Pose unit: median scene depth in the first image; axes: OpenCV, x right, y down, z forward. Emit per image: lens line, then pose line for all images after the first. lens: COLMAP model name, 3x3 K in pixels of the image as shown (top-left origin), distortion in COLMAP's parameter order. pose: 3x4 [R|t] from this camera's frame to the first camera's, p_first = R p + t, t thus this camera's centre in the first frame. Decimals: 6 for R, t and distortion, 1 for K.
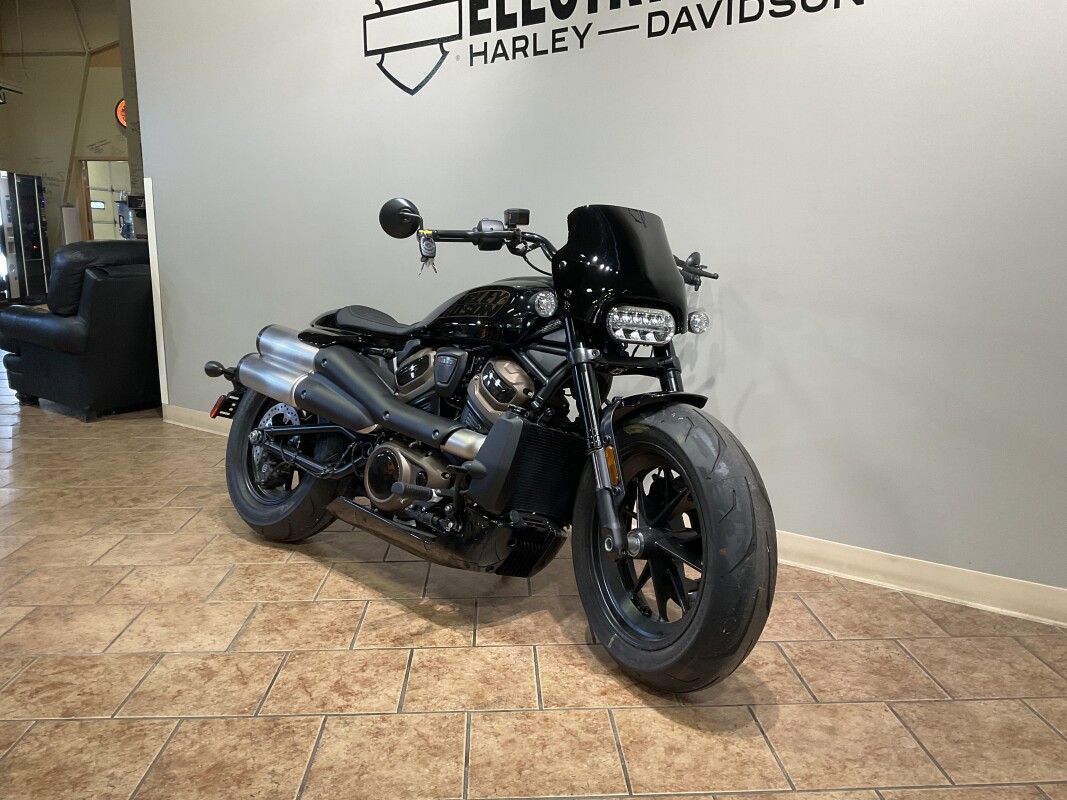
lens RADIAL K [[873.8, 0, 533.6], [0, 873.8, 406.3], [0, 0, 1]] dist [0.082511, -0.134226]
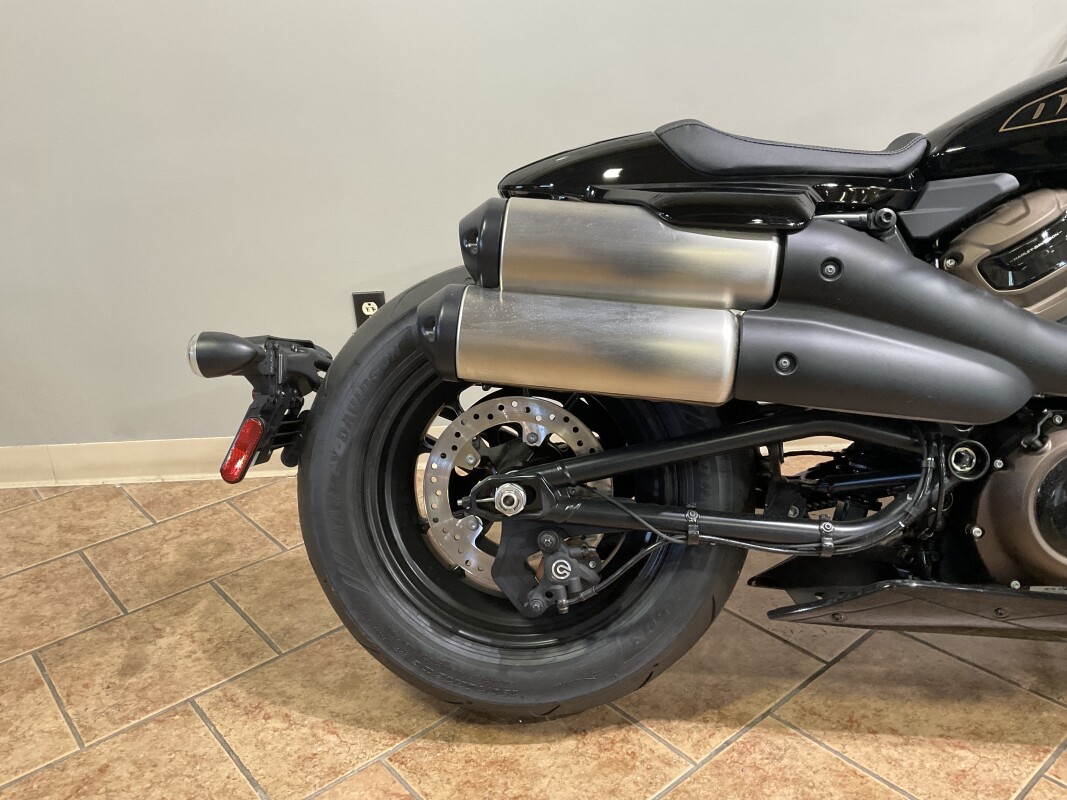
lens RADIAL K [[920.6, 0, 533.0], [0, 920.6, 388.8], [0, 0, 1]] dist [-0.006650, -0.001512]
pose [[0.788848, -0.256576, 0.558470, -0.662953], [0.158896, 0.962937, 0.217956, -0.123910], [-0.593693, -0.083196, 0.800379, 0.873562]]
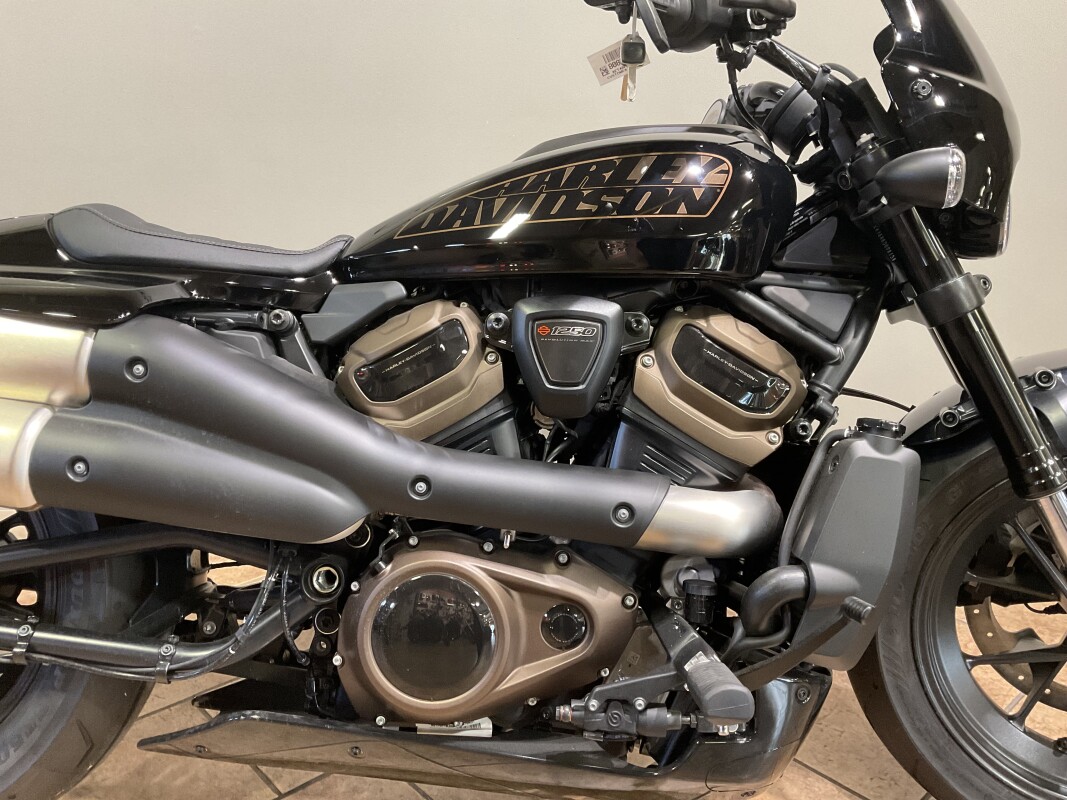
lens RADIAL K [[873.8, 0, 533.6], [0, 873.8, 406.3], [0, 0, 1]] dist [0.082511, -0.134226]
pose [[0.755482, -0.168908, 0.633022, -0.397100], [0.096057, 0.984311, 0.148002, -0.083437], [-0.648090, -0.051007, 0.759854, 0.728385]]
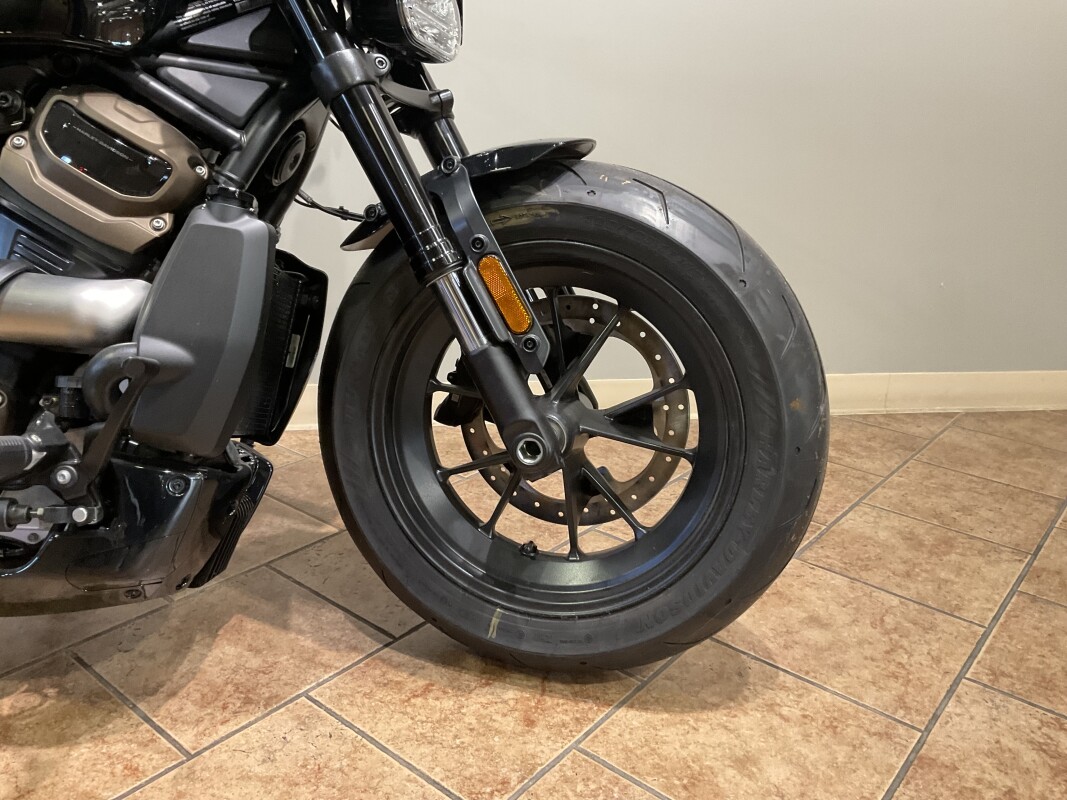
lens RADIAL K [[873.8, 0, 533.6], [0, 873.8, 406.3], [0, 0, 1]] dist [0.082511, -0.134226]
pose [[0.668507, -0.217291, 0.711255, -0.224823], [0.099962, 0.973940, 0.203588, 0.026308], [-0.736957, -0.065002, 0.672807, 0.567482]]
